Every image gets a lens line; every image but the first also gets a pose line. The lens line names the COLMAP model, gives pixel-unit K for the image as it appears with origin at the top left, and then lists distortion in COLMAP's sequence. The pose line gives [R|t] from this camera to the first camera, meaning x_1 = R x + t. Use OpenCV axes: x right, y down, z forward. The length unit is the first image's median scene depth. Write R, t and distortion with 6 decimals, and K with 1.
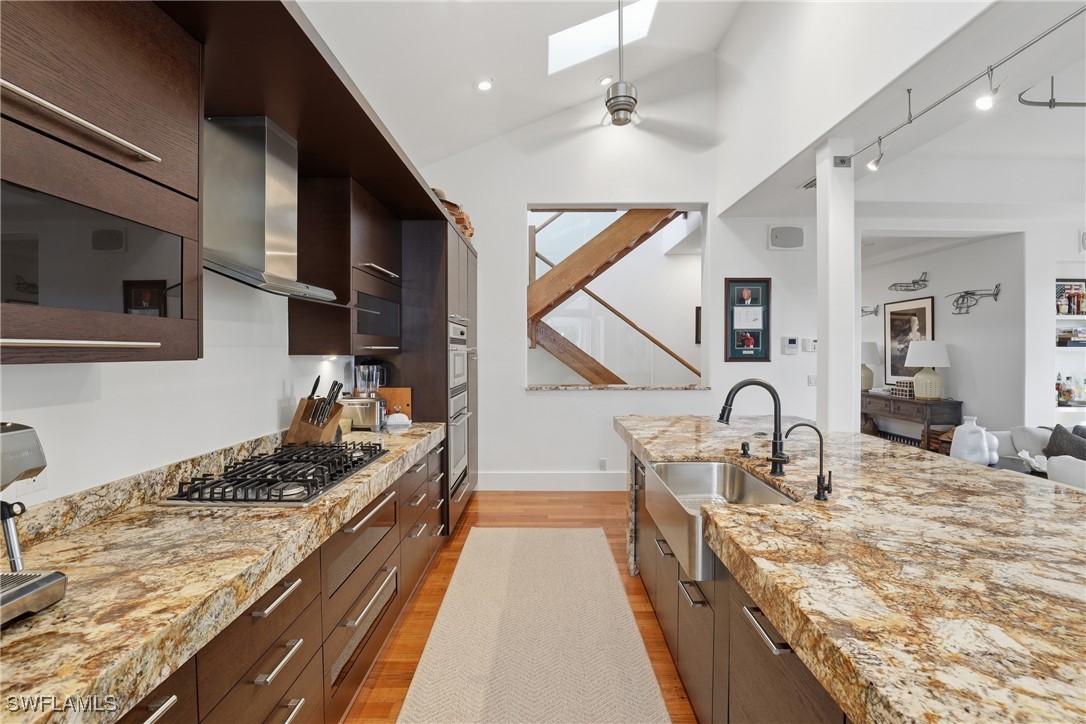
lens RADIAL K [[493.5, 0, 543.9], [0, 493.5, 355.0], [0, 0, 1]] dist [-0.018958, 0.000350]
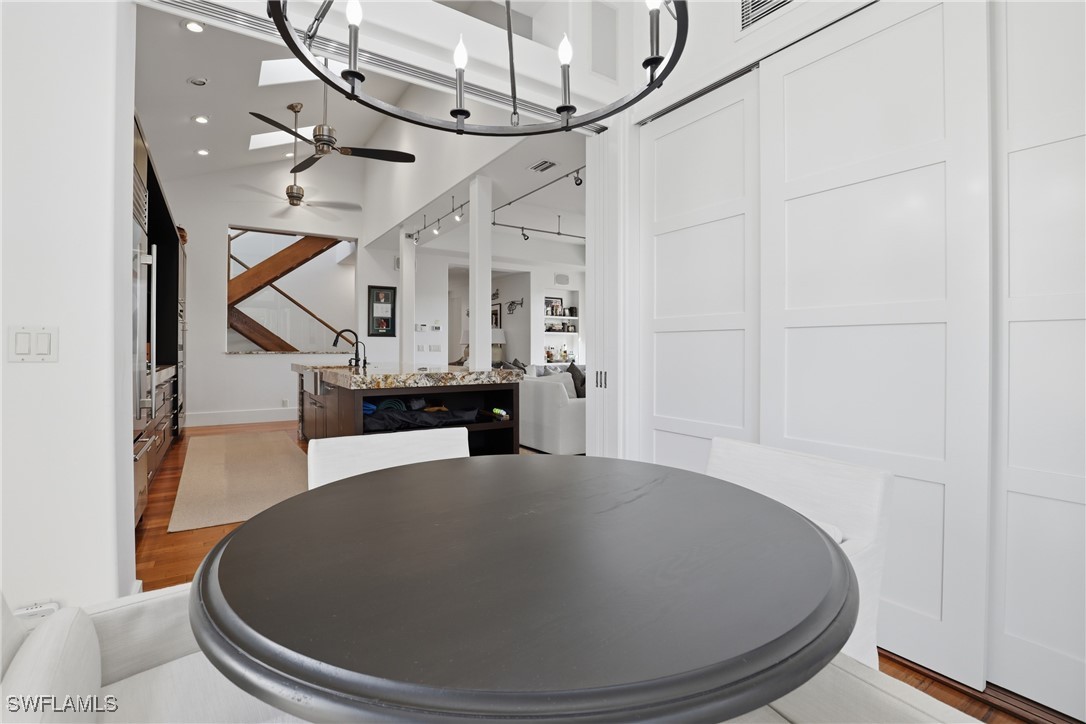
lens RADIAL K [[493.5, 0, 535.5], [0, 493.5, 343.2], [0, 0, 1]] dist [-0.018958, 0.000350]
pose [[0.836953, 0.007689, 0.547220, -0.061115], [0.003987, 0.999789, -0.020147, 0.070845], [-0.547260, 0.019044, 0.836746, -0.666988]]
